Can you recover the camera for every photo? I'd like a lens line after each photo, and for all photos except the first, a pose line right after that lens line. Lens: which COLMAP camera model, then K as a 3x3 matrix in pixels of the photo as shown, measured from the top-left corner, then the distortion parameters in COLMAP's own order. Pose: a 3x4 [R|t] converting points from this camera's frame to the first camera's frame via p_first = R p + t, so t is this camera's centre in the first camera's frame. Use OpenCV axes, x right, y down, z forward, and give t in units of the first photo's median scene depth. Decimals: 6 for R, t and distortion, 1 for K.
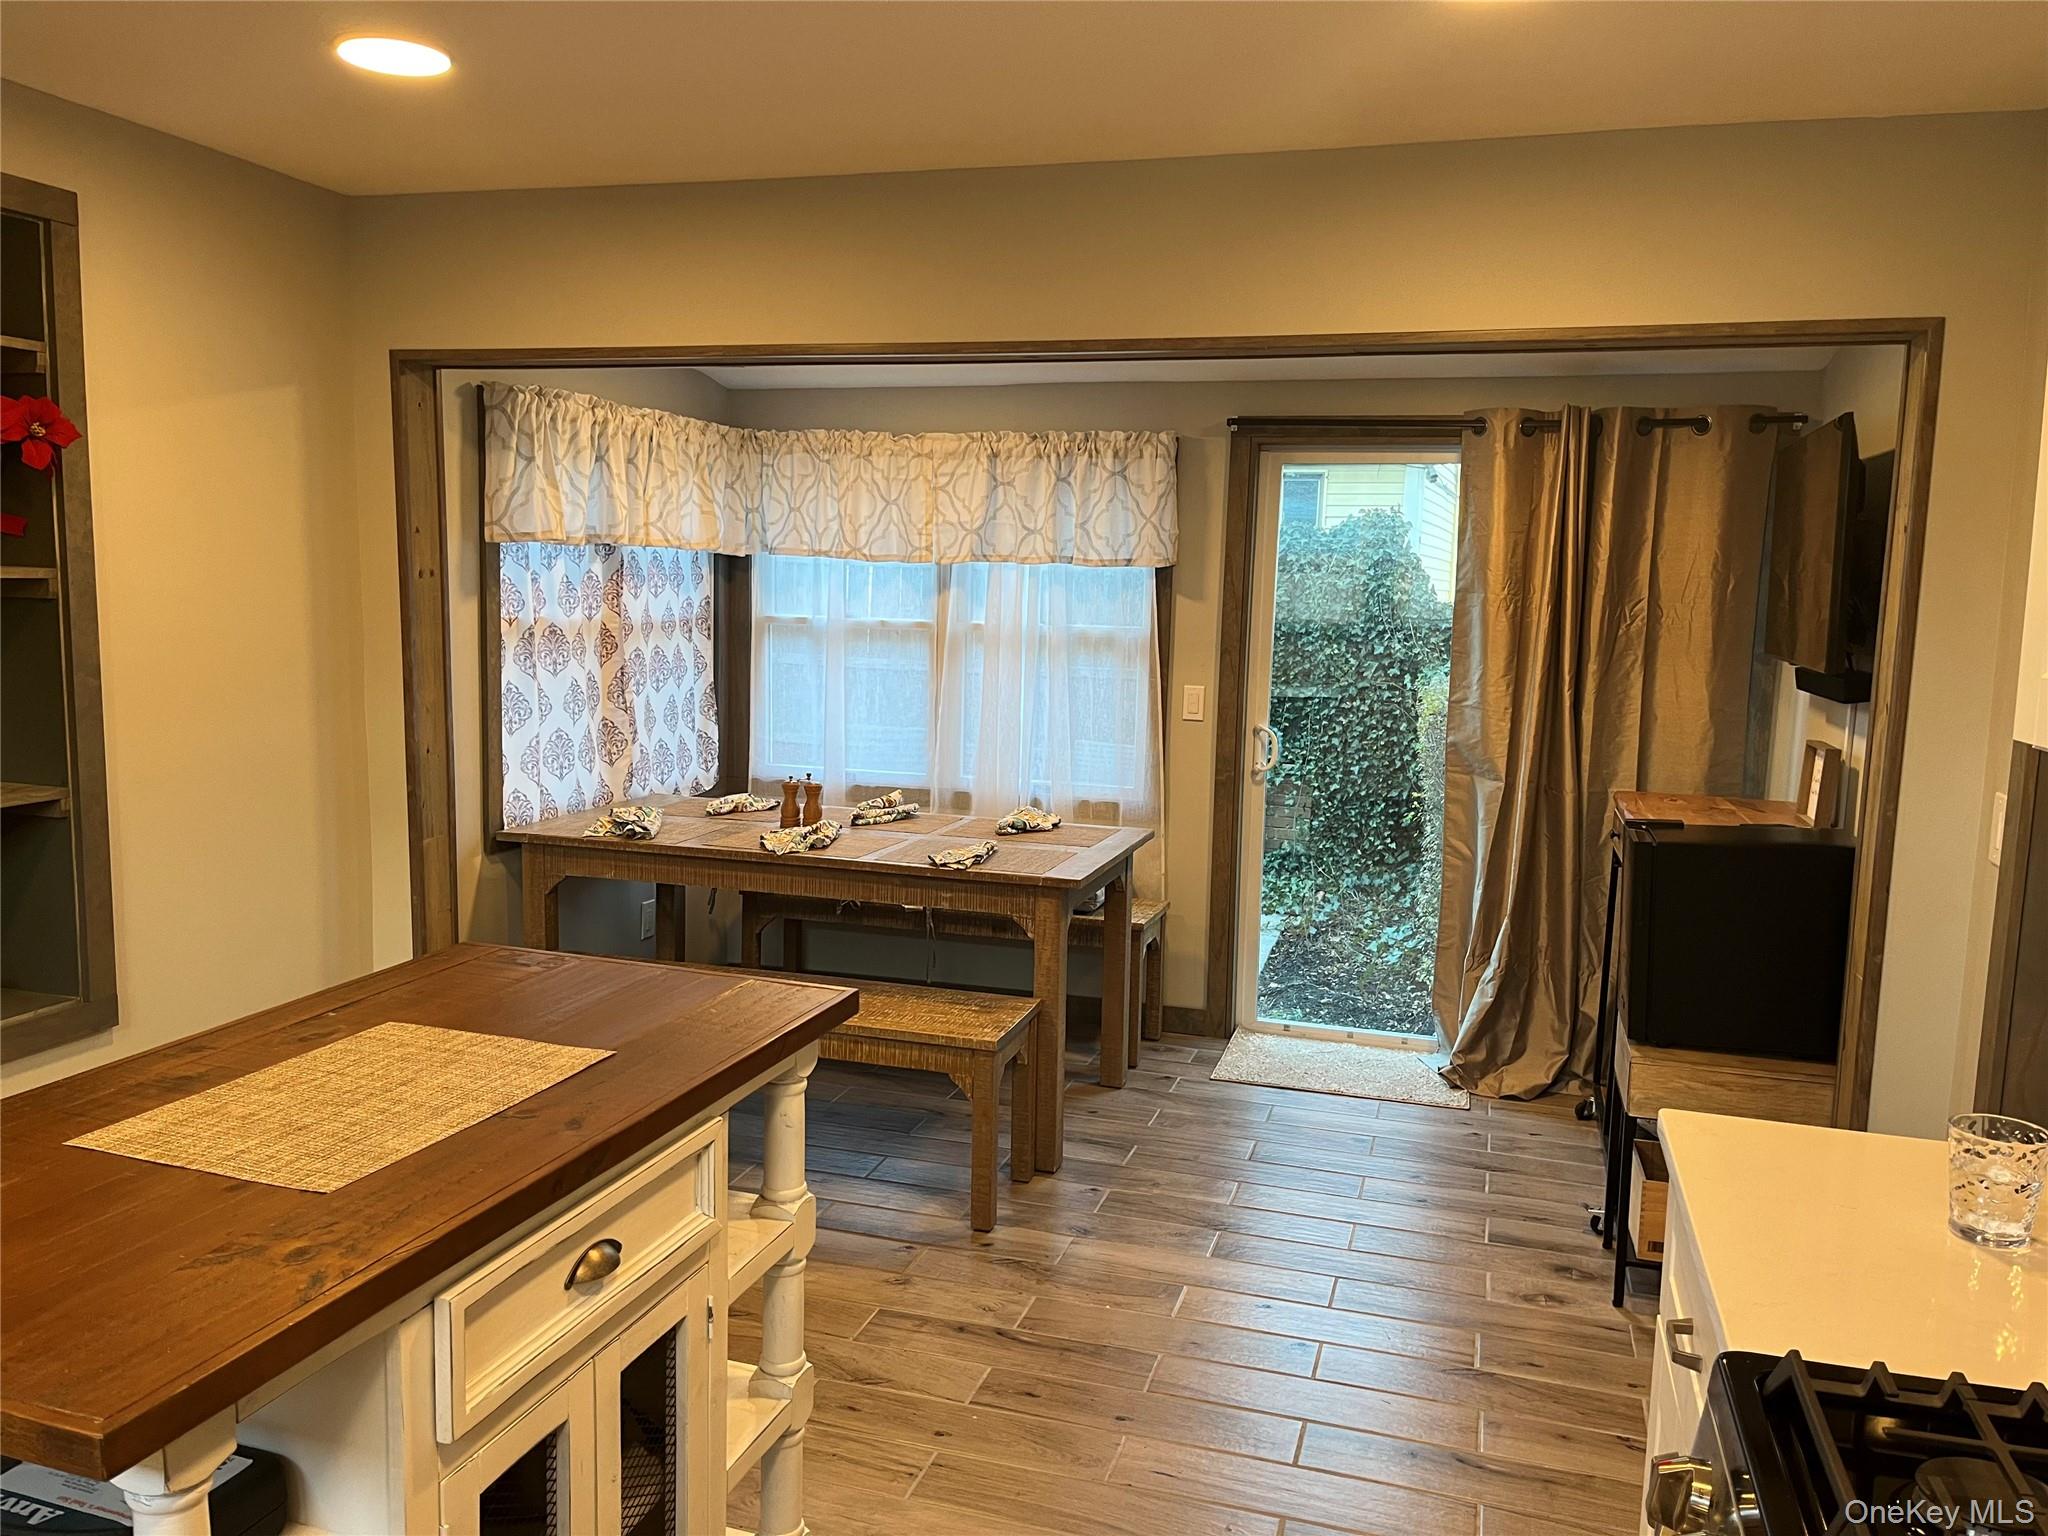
lens RADIAL K [[1548.1, 0, 1028.1], [0, 1548.1, 772.9], [0, 0, 1]] dist [0.072128, -0.100991]
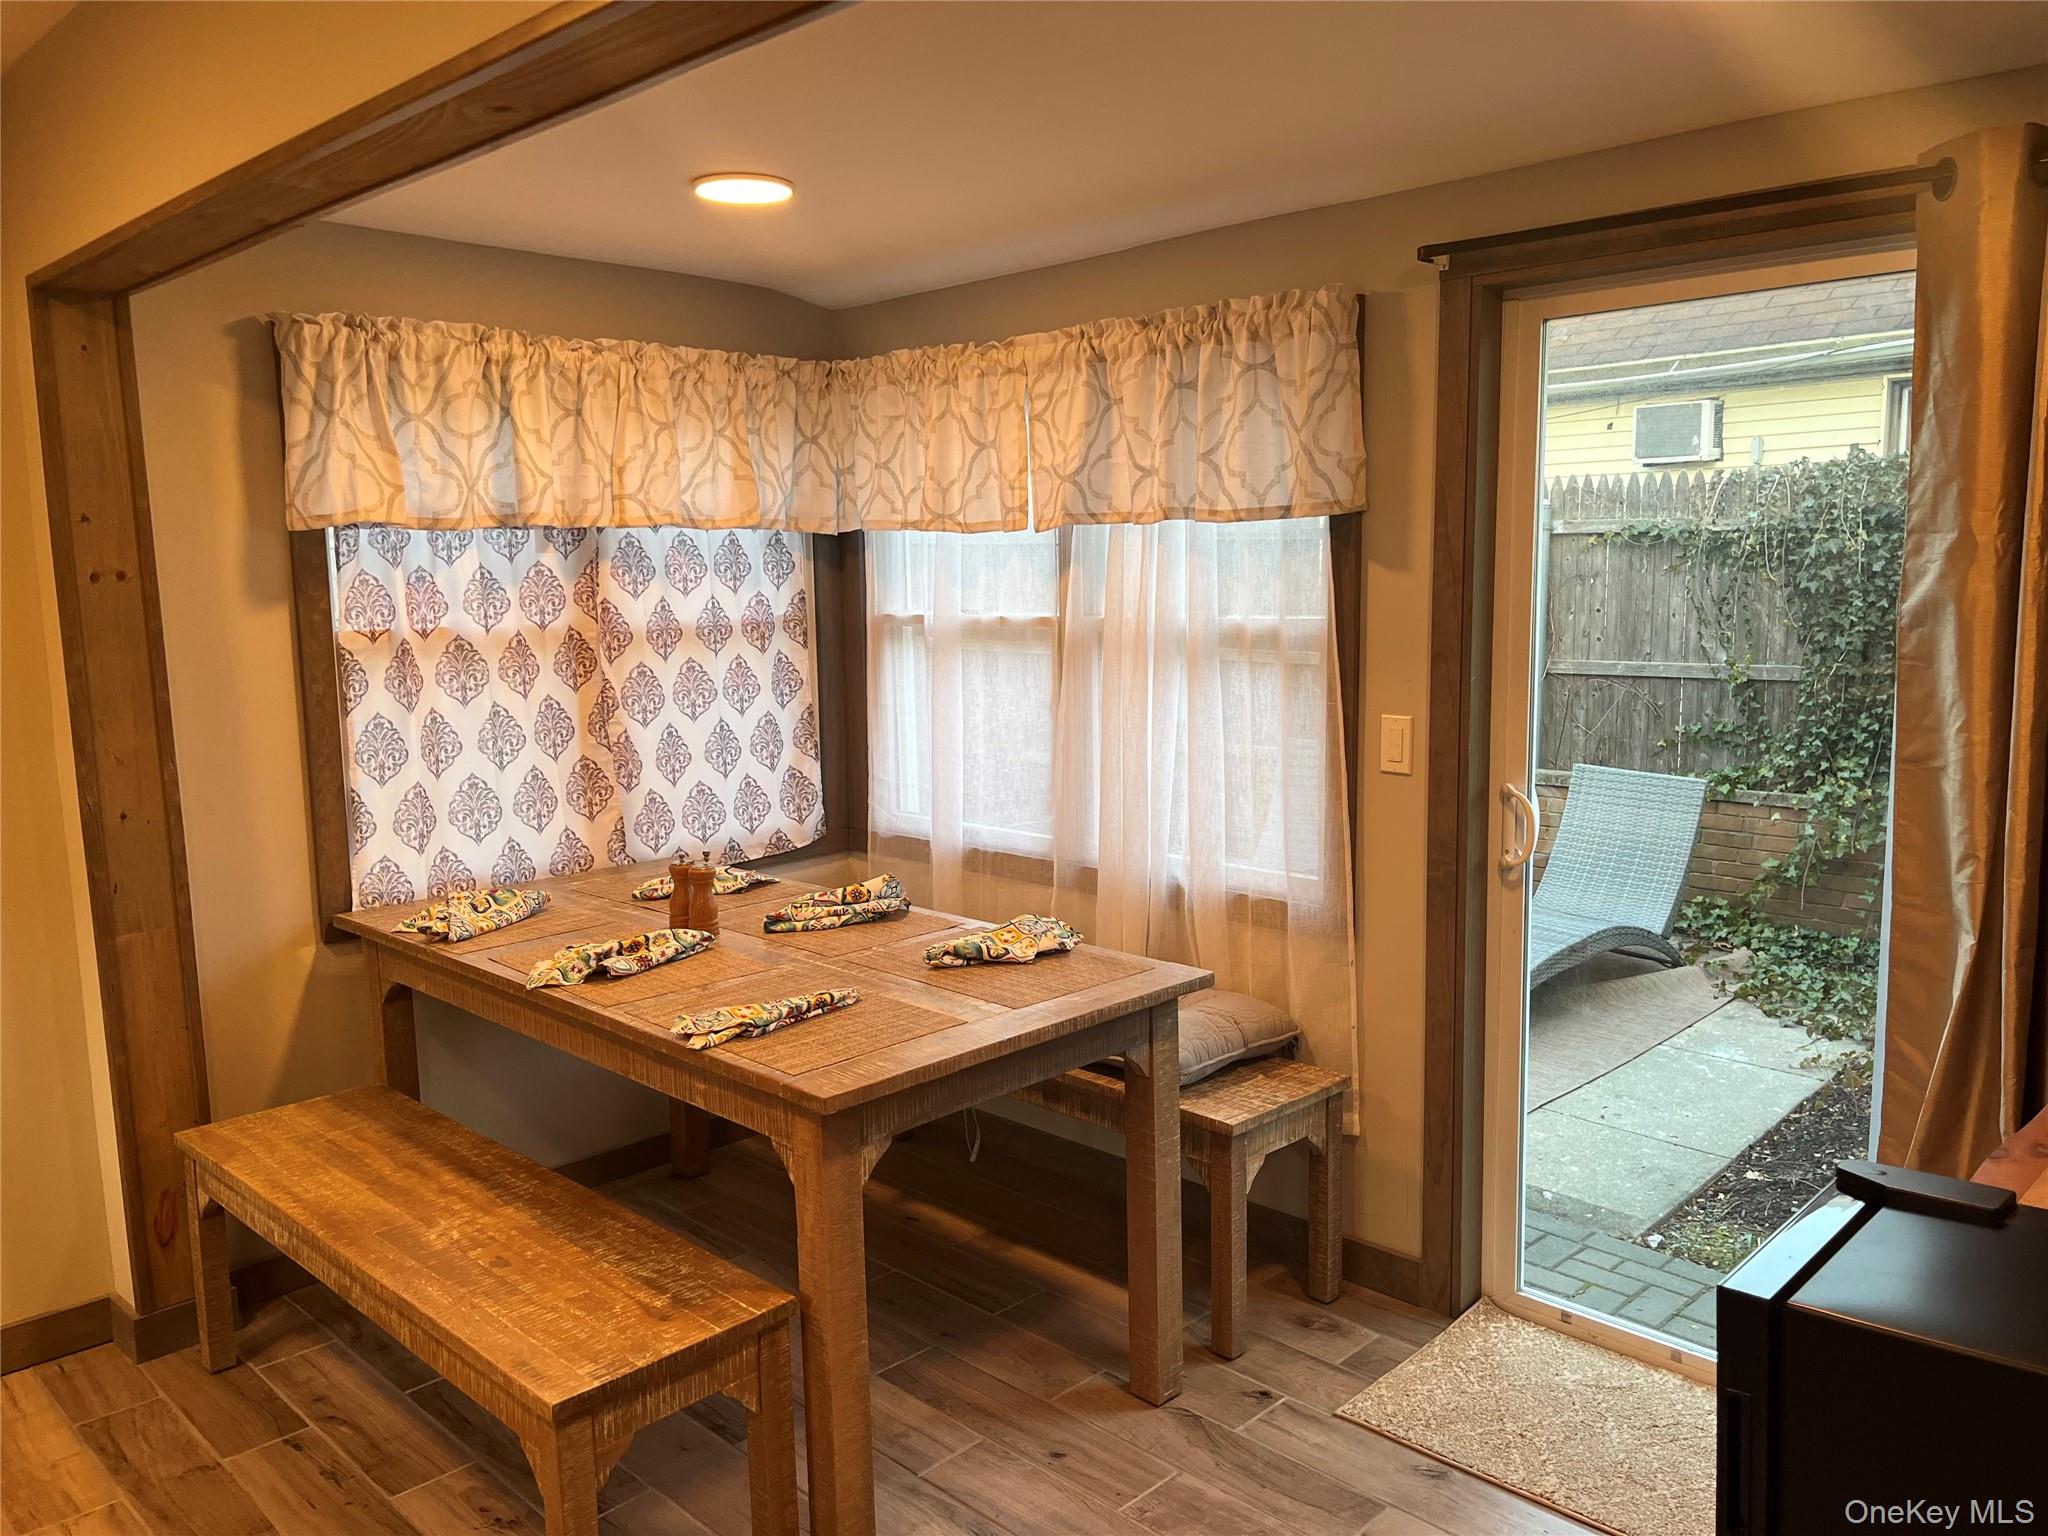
lens RADIAL K [[1548.1, 0, 1028.1], [0, 1548.1, 772.9], [0, 0, 1]] dist [0.072128, -0.100991]
pose [[0.884591, 0.021641, -0.465864, 0.271832], [-0.017145, 0.999757, 0.013886, -0.041923], [0.466051, -0.004296, 0.884747, 0.430719]]
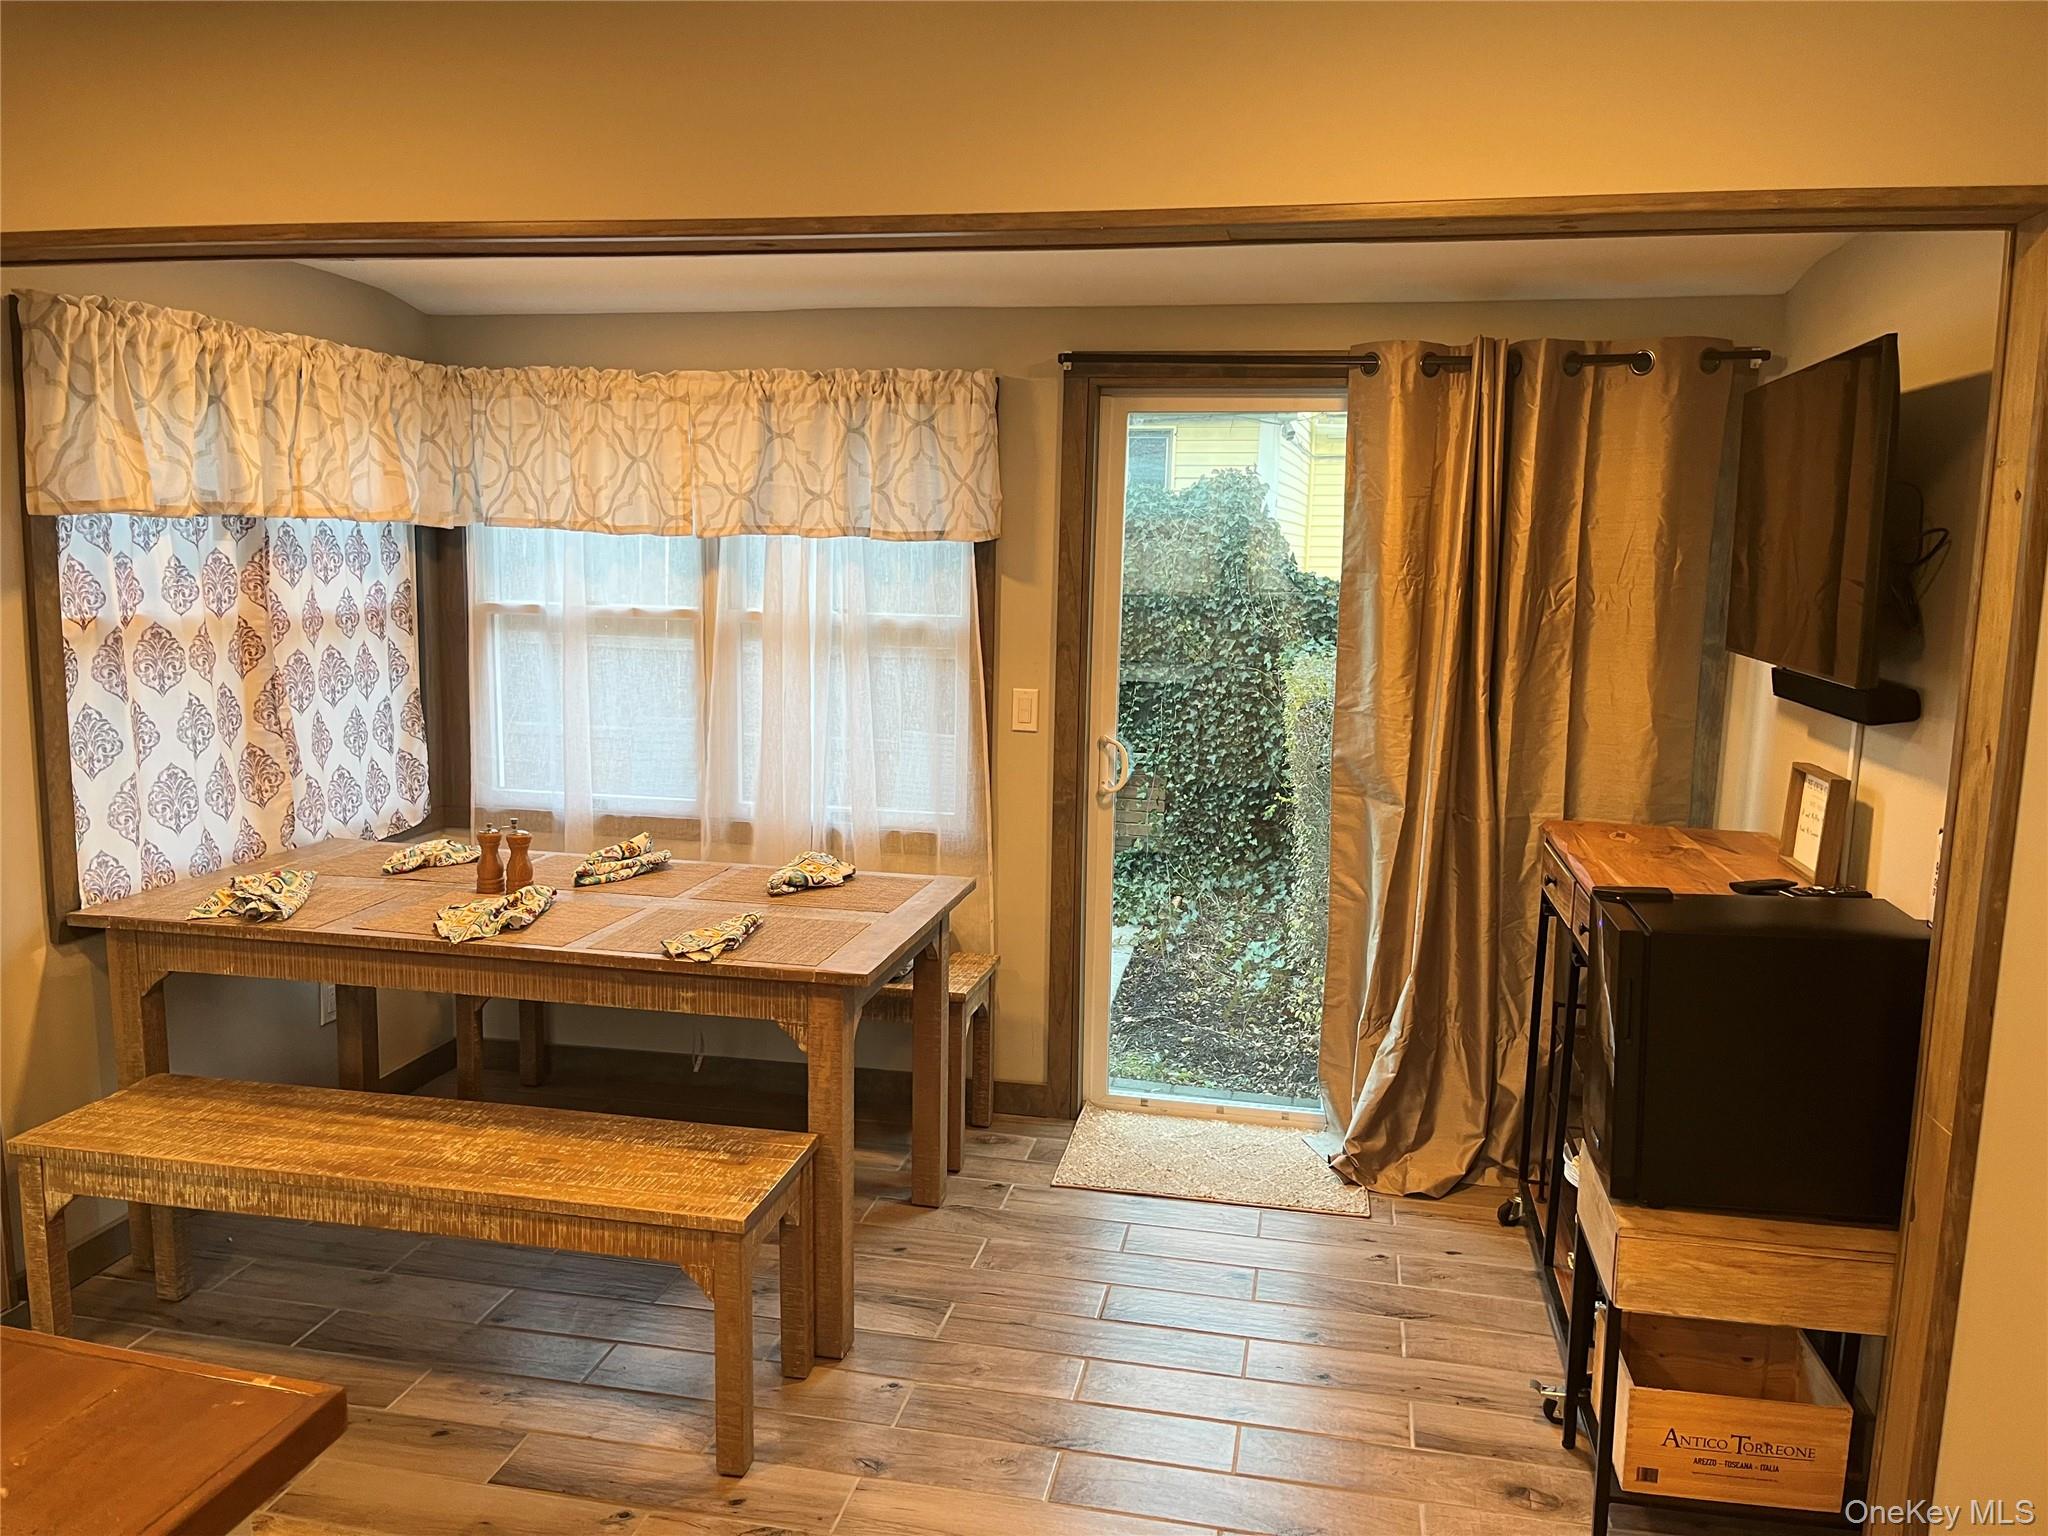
lens RADIAL K [[1543.2, 0, 1021.0], [0, 1543.2, 778.0], [0, 0, 1]] dist [0.053125, -0.063340]
pose [[0.995702, -0.019998, 0.090425, 0.033068], [0.017475, 0.999438, 0.028606, -0.034193], [-0.090946, -0.026903, 0.995492, 0.208973]]
